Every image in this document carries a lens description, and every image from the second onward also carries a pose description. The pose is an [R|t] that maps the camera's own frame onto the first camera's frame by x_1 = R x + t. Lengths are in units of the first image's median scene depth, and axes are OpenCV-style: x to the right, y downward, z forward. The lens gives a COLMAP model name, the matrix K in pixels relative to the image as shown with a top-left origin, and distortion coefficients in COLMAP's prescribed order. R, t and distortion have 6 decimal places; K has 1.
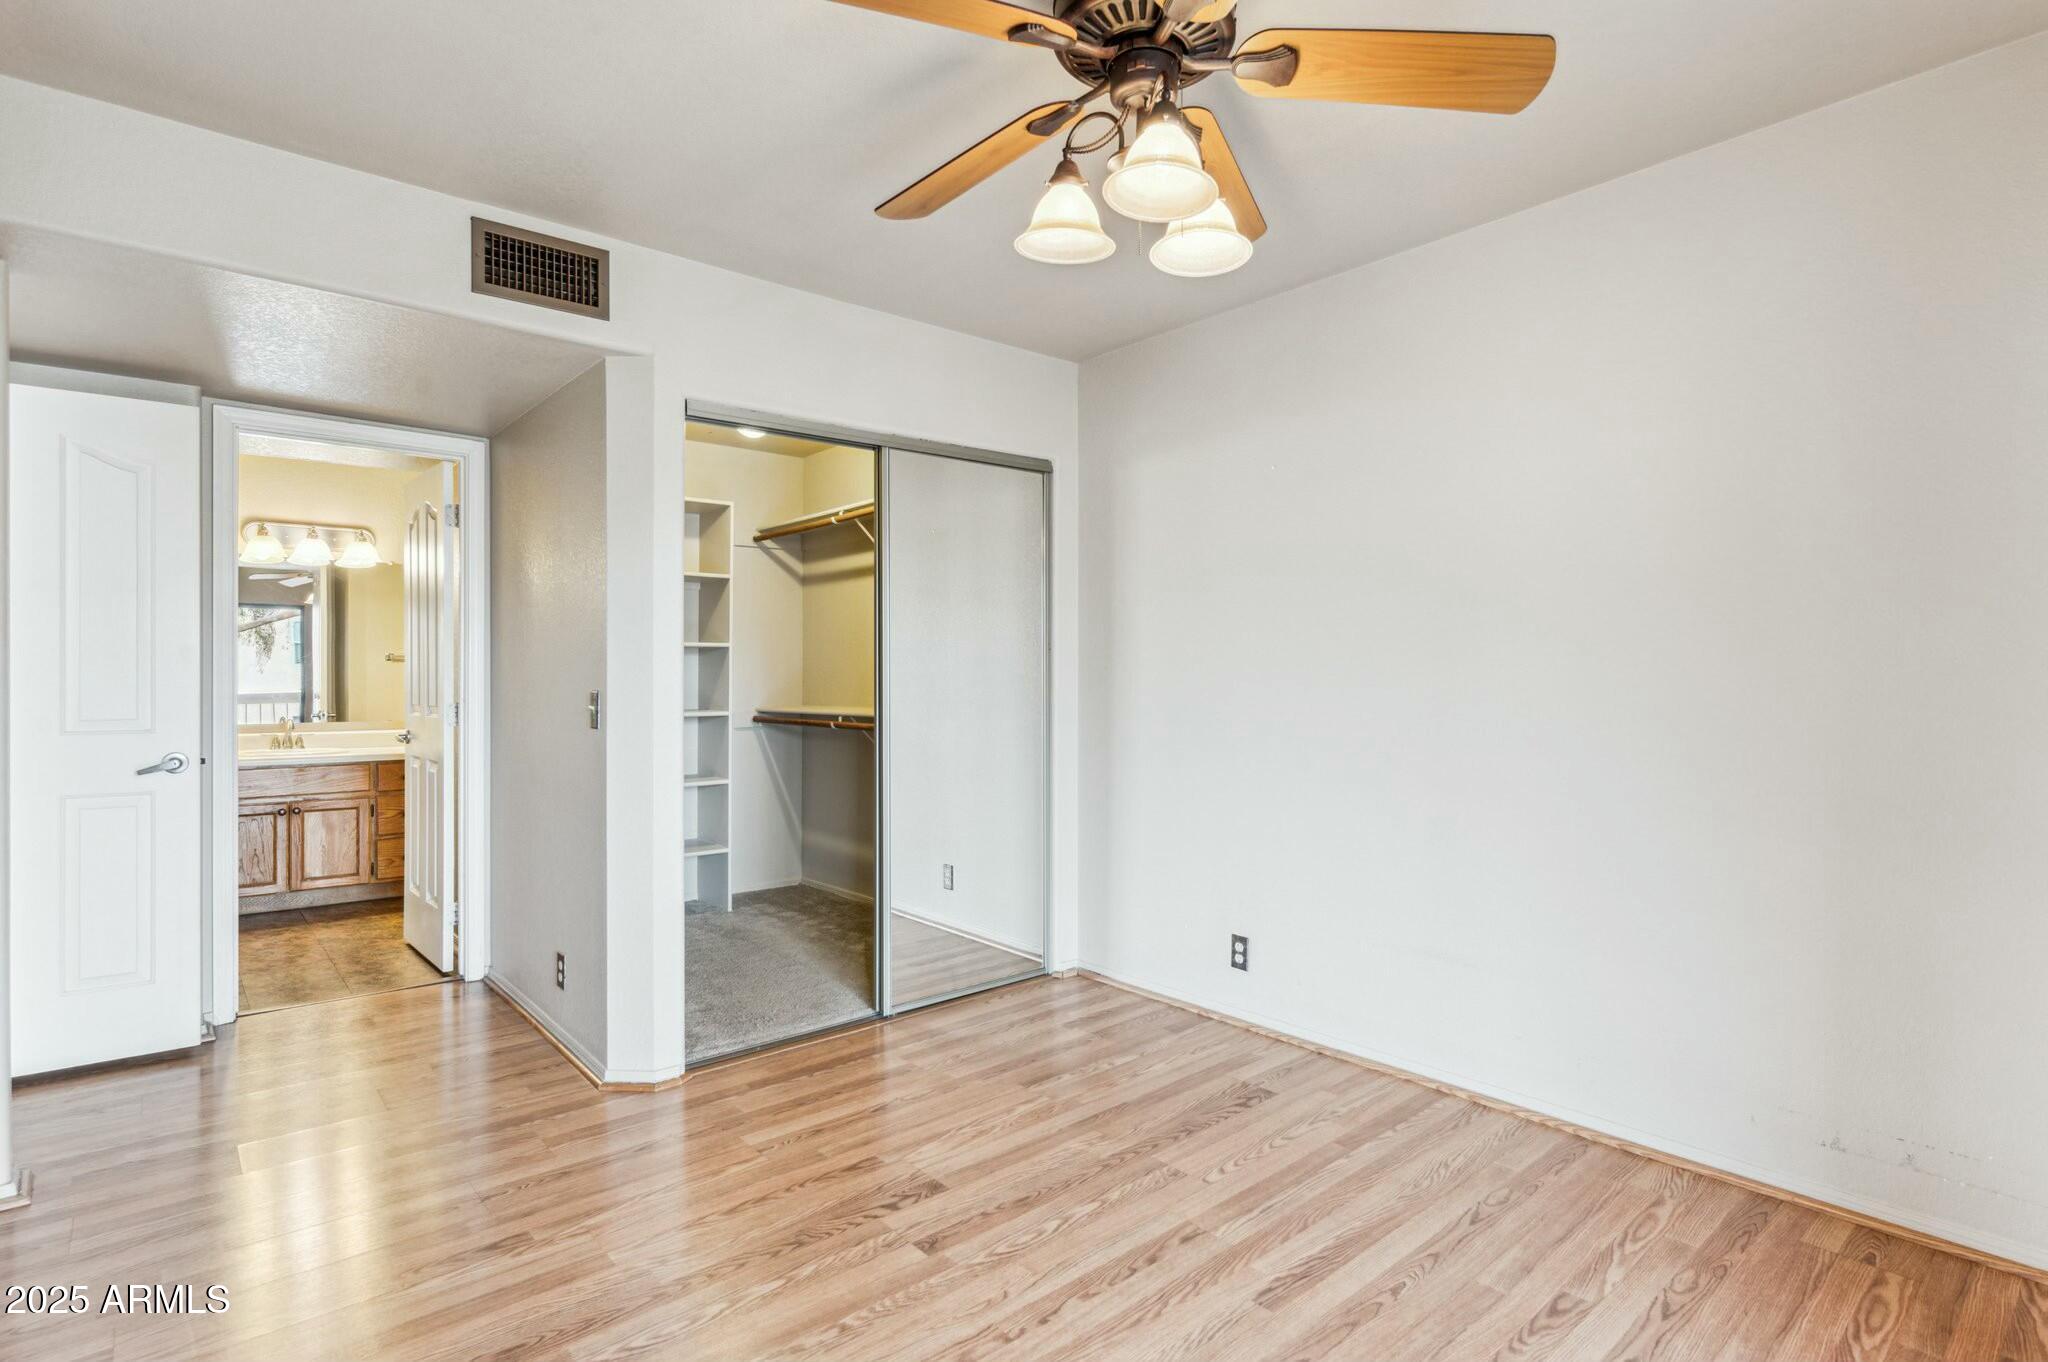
lens RADIAL K [[1010.3, 0, 1034.3], [0, 1010.3, 668.3], [0, 0, 1]] dist [-0.030698, 0.000318]
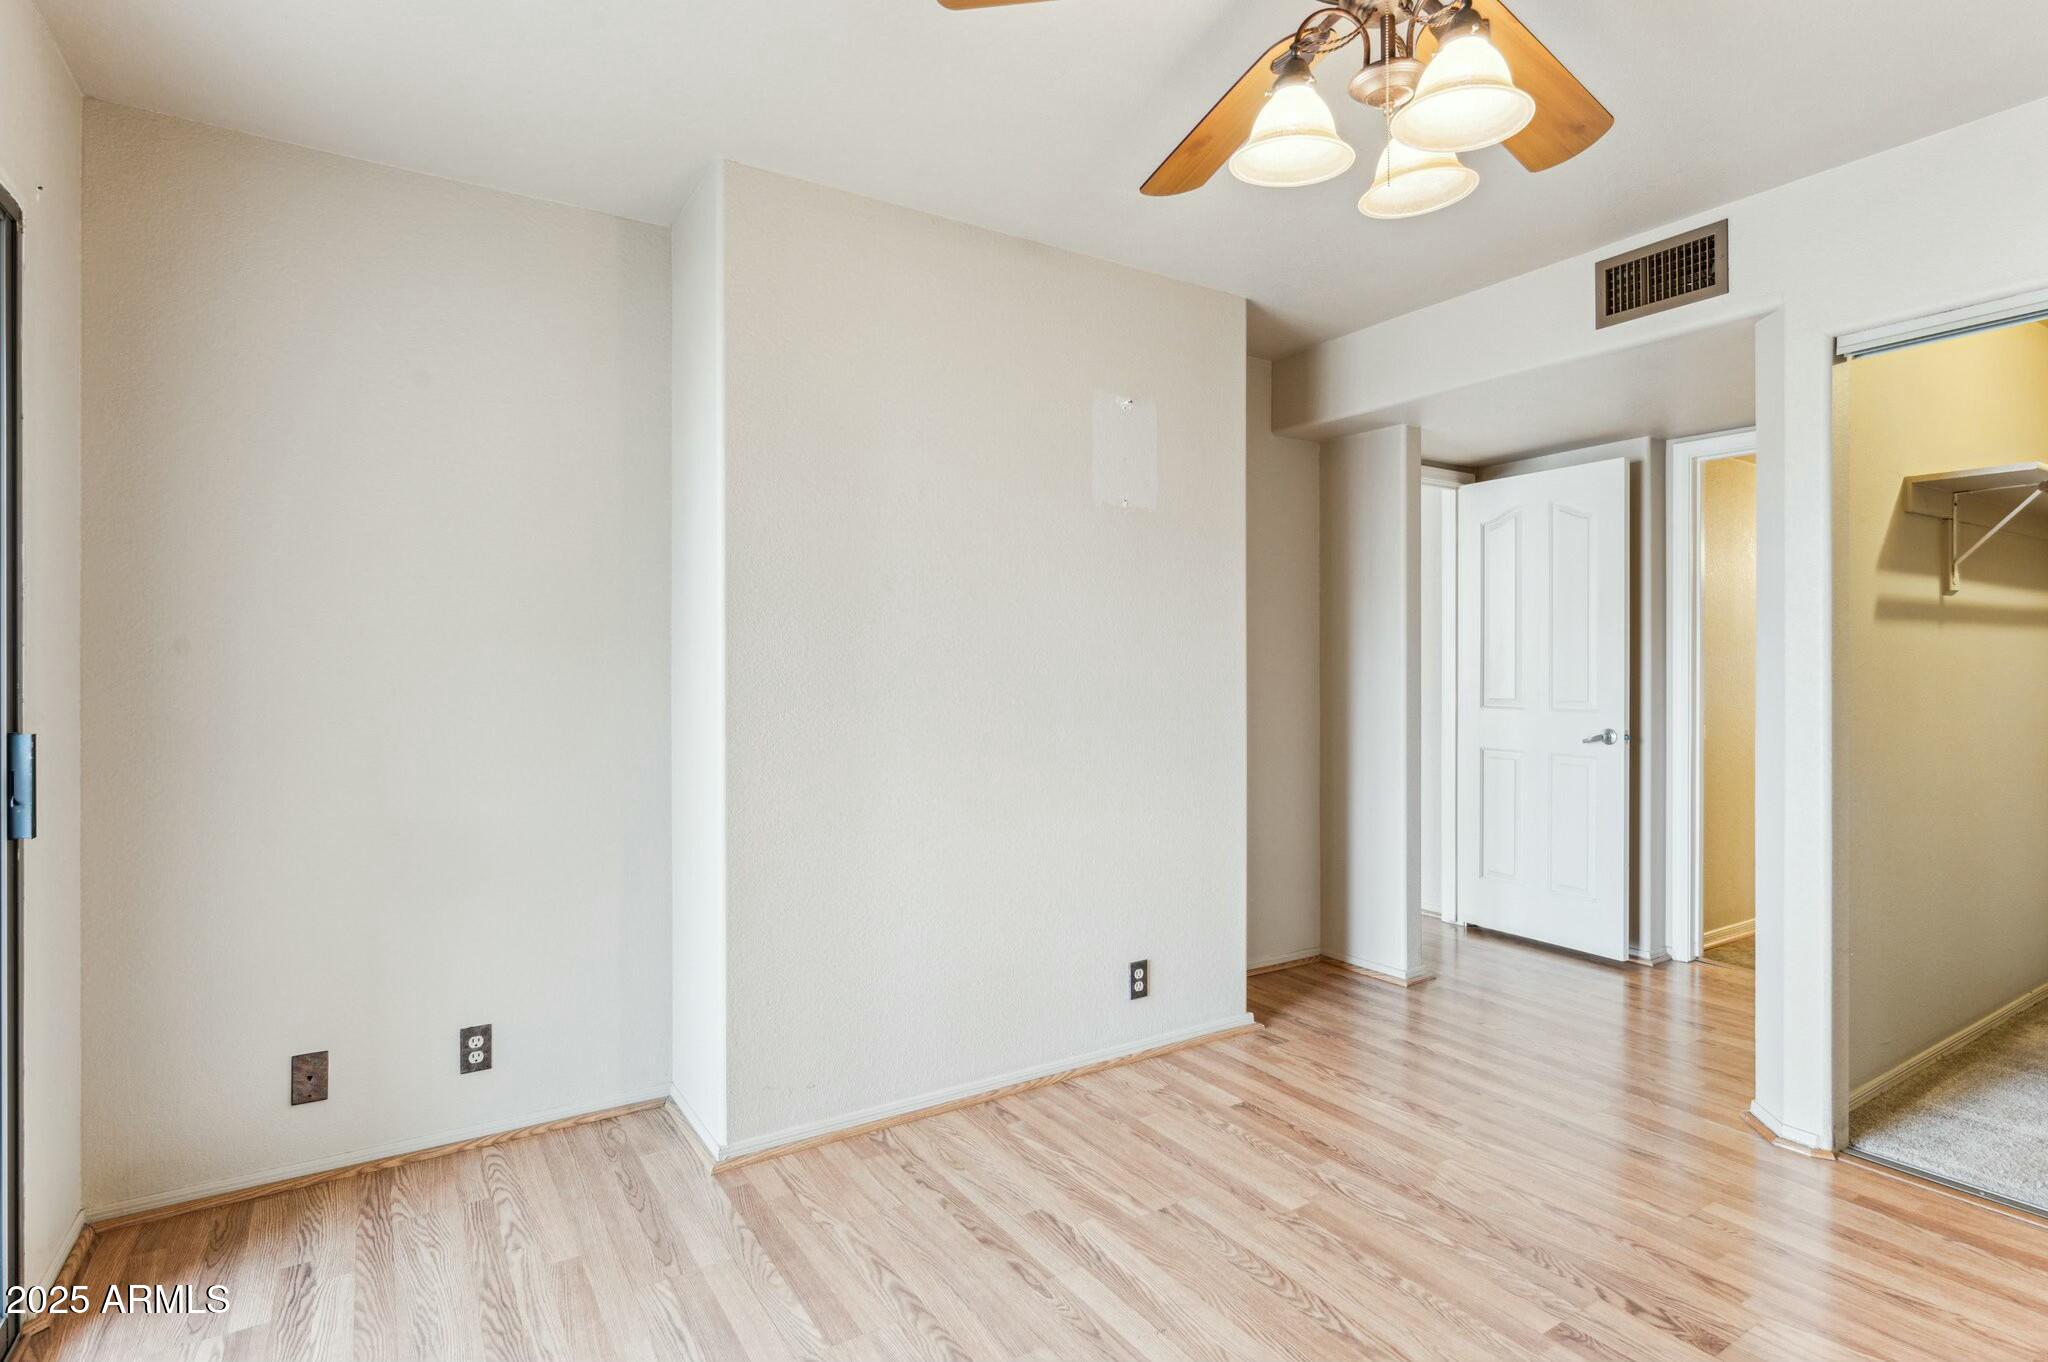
lens RADIAL K [[1010.3, 0, 1034.3], [0, 1010.3, 668.3], [0, 0, 1]] dist [-0.030698, 0.000318]
pose [[-0.155464, 0.004862, -0.987830, 0.599434], [0.000946, 0.999988, 0.004773, -0.001579], [0.987841, -0.000192, -0.155467, 0.507513]]
